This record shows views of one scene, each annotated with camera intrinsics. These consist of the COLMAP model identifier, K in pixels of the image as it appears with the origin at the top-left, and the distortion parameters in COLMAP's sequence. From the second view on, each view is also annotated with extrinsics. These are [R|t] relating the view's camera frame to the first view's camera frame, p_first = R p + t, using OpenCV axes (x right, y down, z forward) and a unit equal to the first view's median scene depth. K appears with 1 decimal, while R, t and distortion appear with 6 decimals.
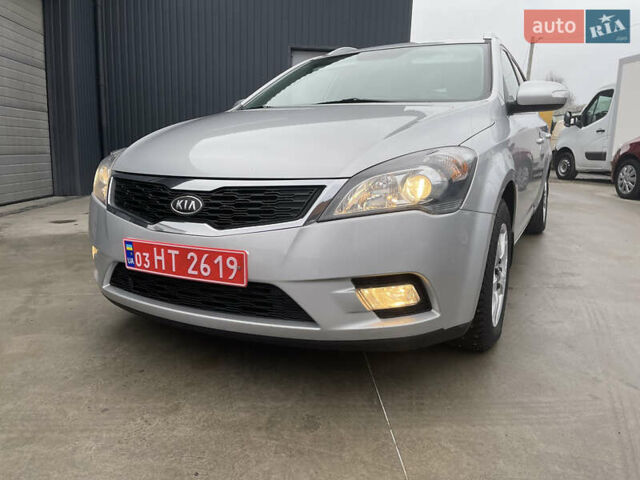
lens RADIAL K [[485.6, 0, 316.5], [0, 485.6, 243.5], [0, 0, 1]] dist [0.085989, -0.108977]
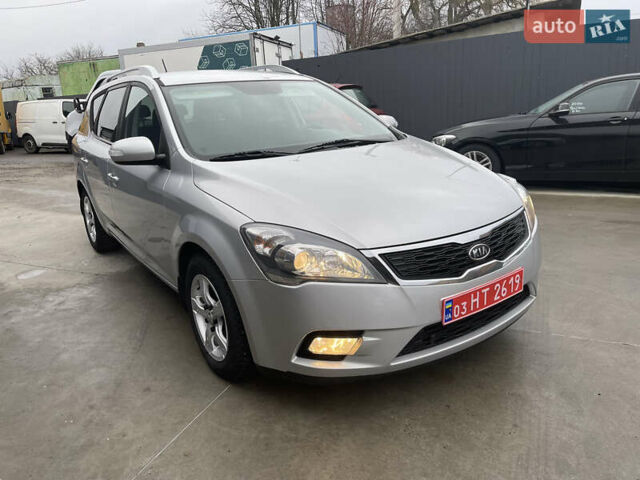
lens RADIAL K [[485.6, 0, 316.5], [0, 485.6, 243.5], [0, 0, 1]] dist [0.085989, -0.108977]
pose [[0.446026, -0.277938, 0.850771, -1.553757], [0.228467, 0.954426, 0.192025, -0.446790], [-0.865369, 0.108725, 0.489199, 0.759467]]
